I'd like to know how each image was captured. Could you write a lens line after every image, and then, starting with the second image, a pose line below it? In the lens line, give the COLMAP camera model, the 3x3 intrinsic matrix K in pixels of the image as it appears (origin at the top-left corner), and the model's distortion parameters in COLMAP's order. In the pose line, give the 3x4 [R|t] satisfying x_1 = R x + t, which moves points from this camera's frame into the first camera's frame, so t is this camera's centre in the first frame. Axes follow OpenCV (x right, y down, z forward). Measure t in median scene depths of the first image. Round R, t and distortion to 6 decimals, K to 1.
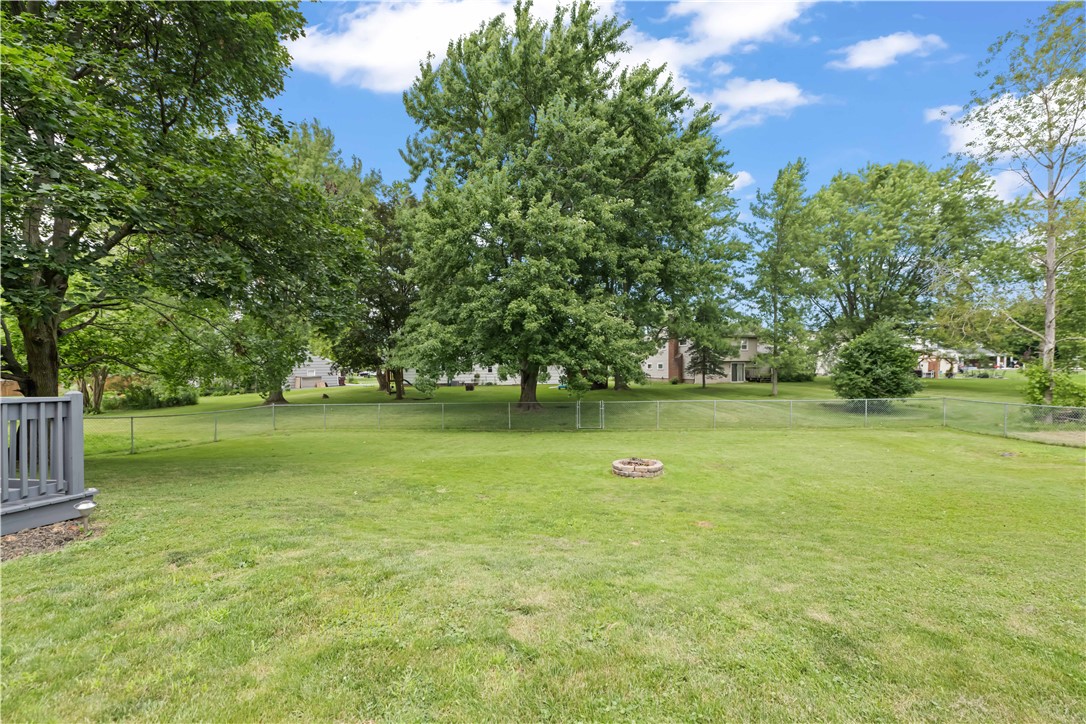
lens RADIAL K [[451.3, 0, 543.0], [0, 451.3, 377.2], [0, 0, 1]] dist [-0.001811, -0.000174]
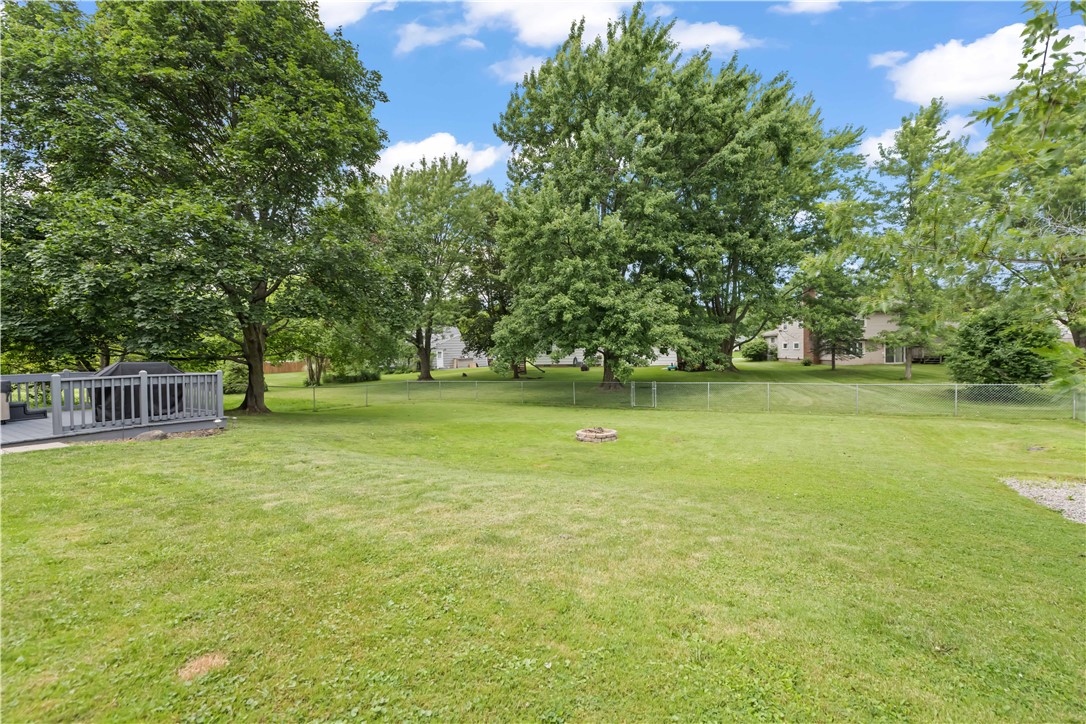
lens RADIAL K [[453.6, 0, 541.5], [0, 453.6, 366.4], [0, 0, 1]] dist [0.001975, 0.000134]
pose [[0.930727, 0.003159, -0.365701, 0.257423], [0.004017, 0.999814, 0.018861, -0.004876], [0.365693, -0.019024, 0.930541, -0.098084]]
